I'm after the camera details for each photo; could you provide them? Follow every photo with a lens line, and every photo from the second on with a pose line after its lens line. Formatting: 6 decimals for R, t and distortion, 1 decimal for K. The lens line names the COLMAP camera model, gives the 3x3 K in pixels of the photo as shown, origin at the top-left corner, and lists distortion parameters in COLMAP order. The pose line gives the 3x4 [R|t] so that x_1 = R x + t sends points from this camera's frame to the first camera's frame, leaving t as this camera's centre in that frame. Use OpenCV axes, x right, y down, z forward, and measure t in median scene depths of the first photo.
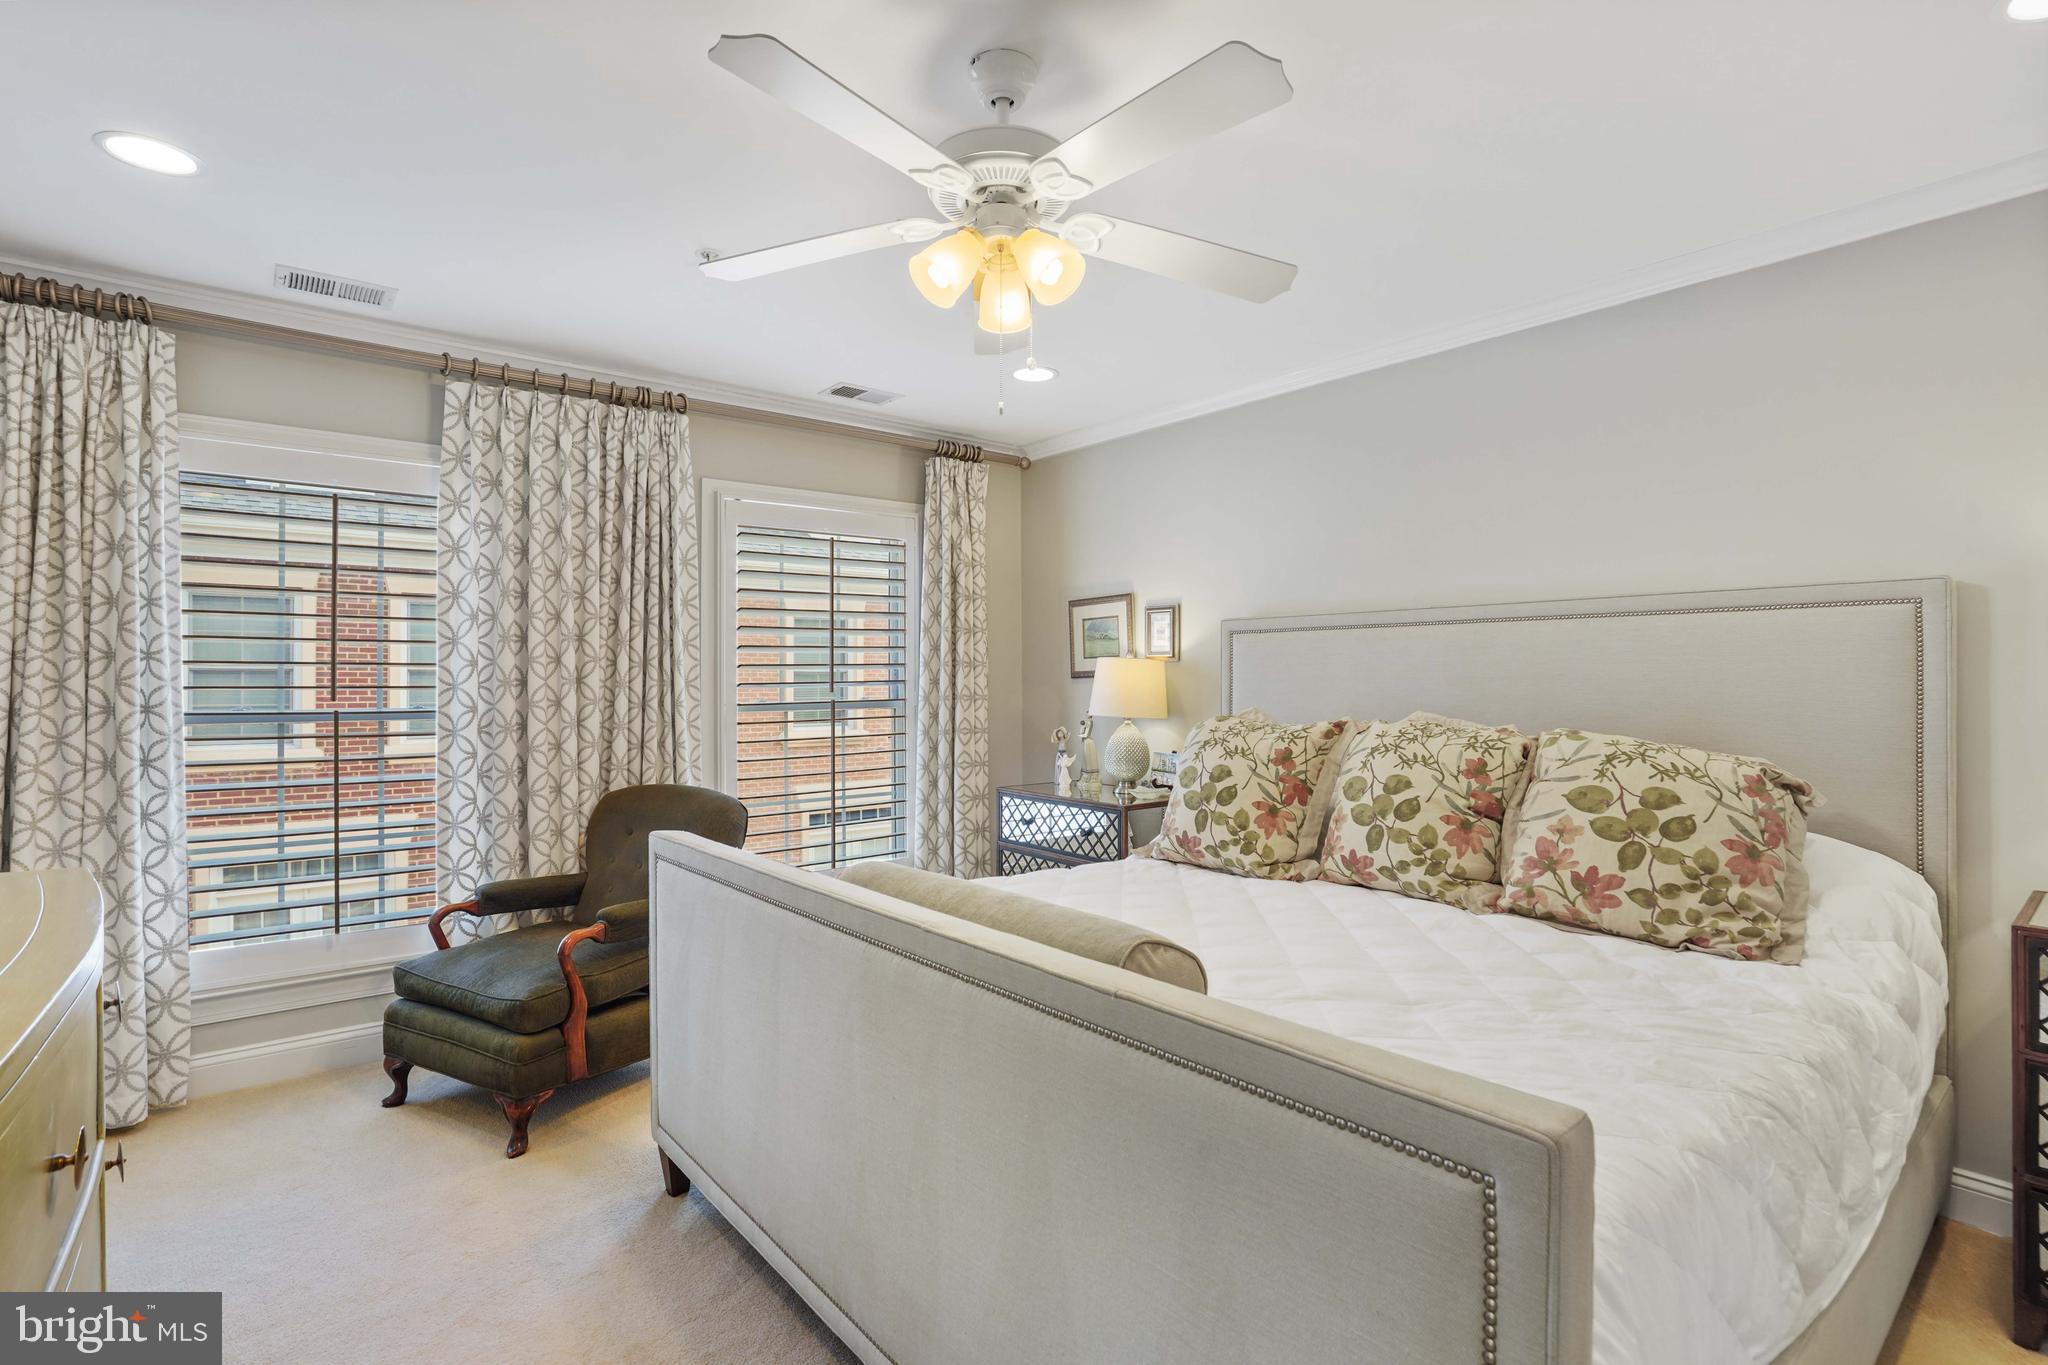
lens RADIAL K [[972.5, 0, 1023.4], [0, 972.5, 671.2], [0, 0, 1]] dist [-0.050314, 0.017910]
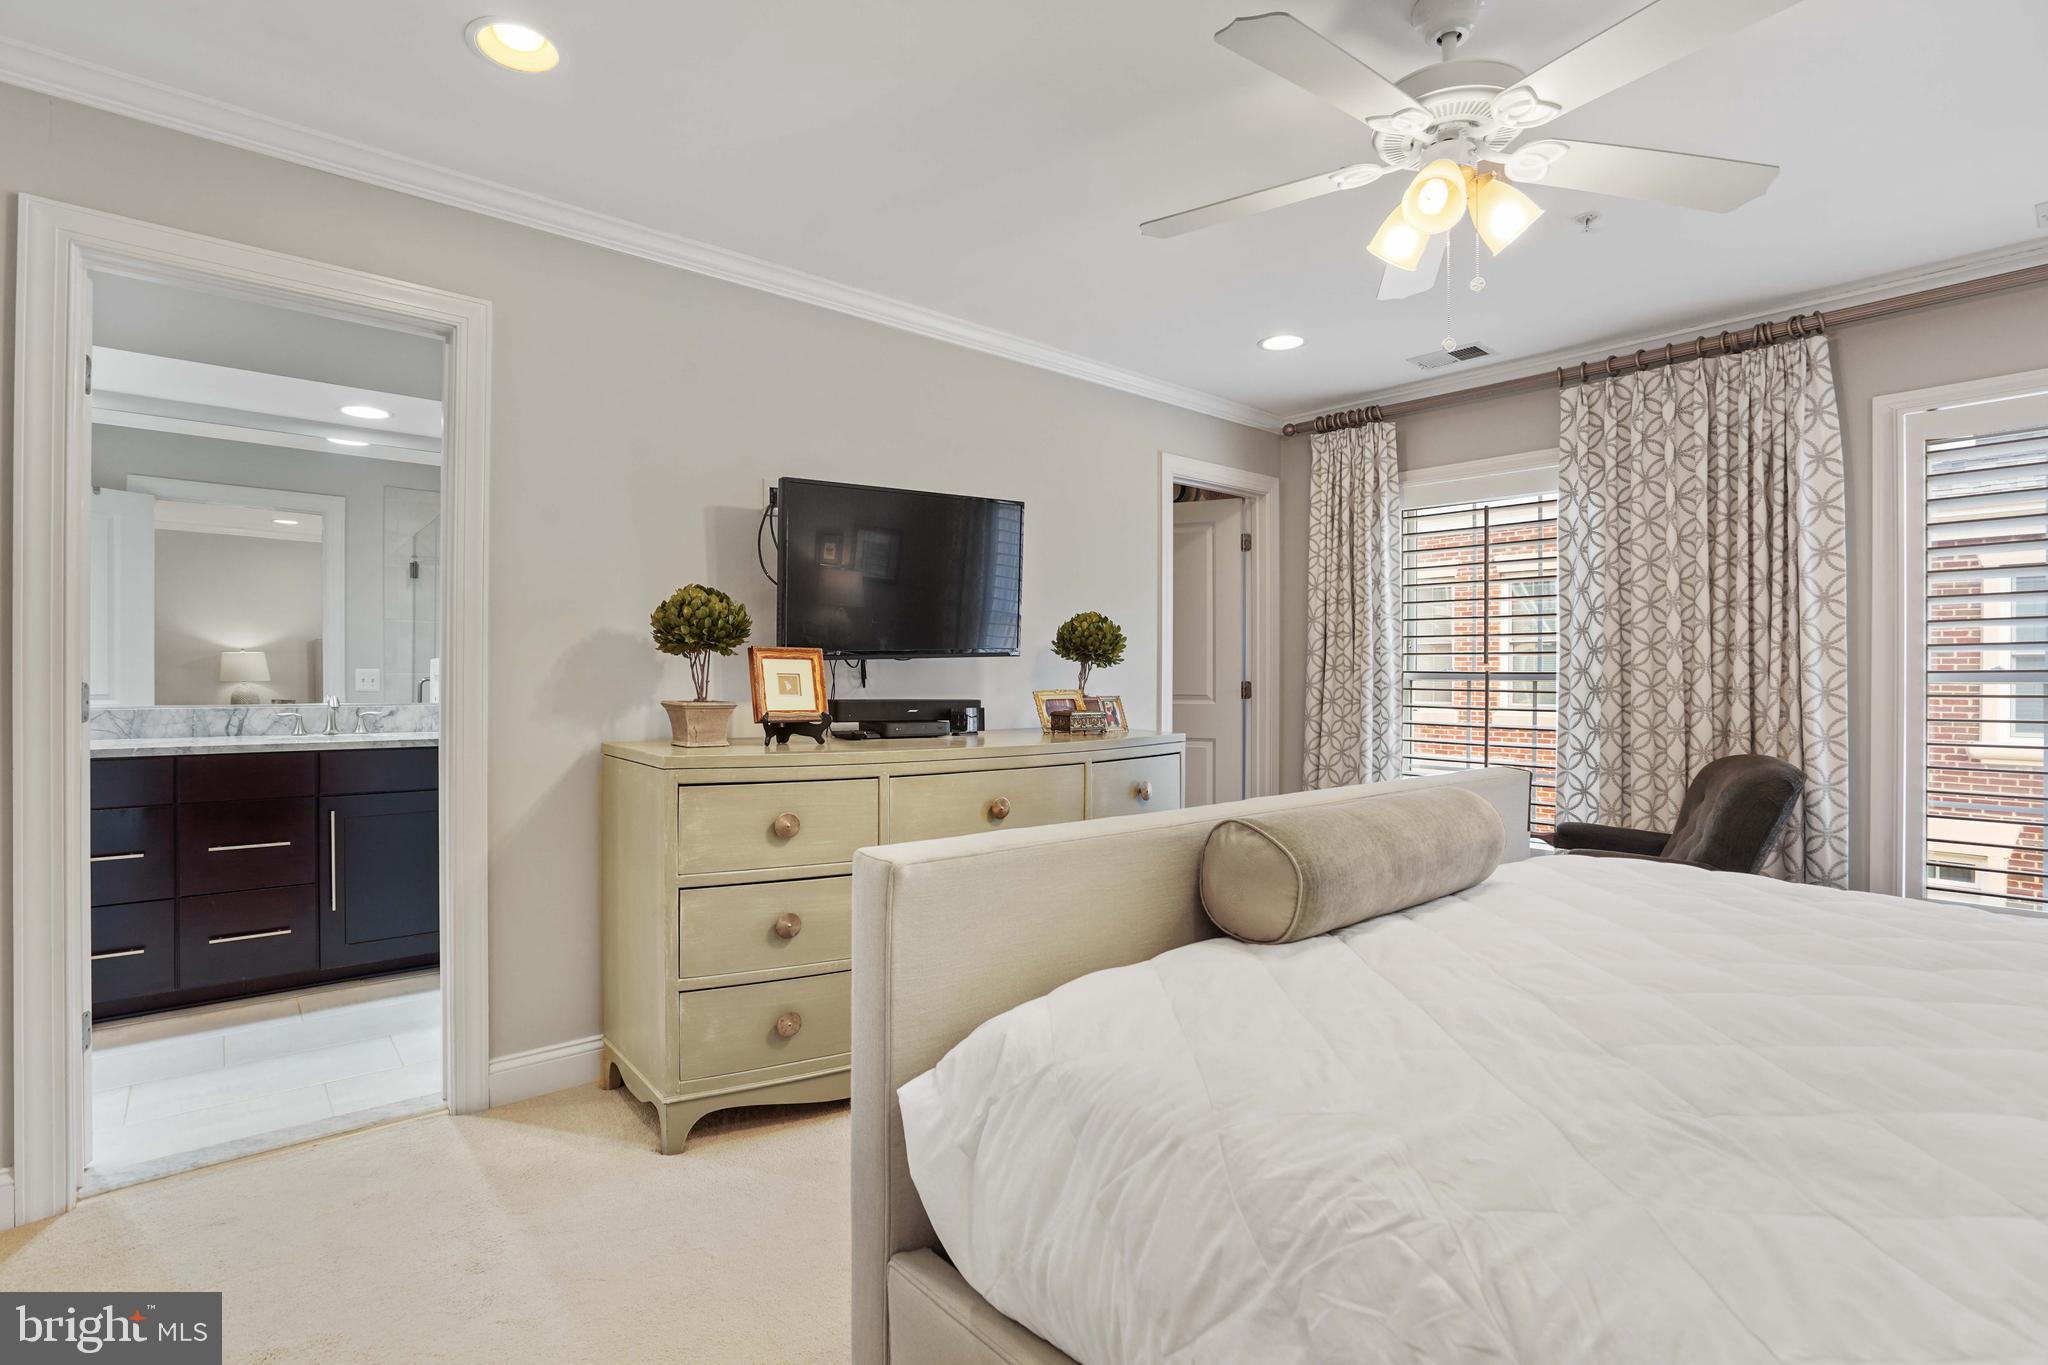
lens RADIAL K [[972.5, 0, 1018.2], [0, 972.5, 676.7], [0, 0, 1]] dist [-0.050314, 0.017910]
pose [[0.032618, 0.000768, -0.999468, 0.535076], [0.005045, 0.999987, 0.000933, 0.041687], [0.999455, -0.005073, 0.032614, 0.286742]]
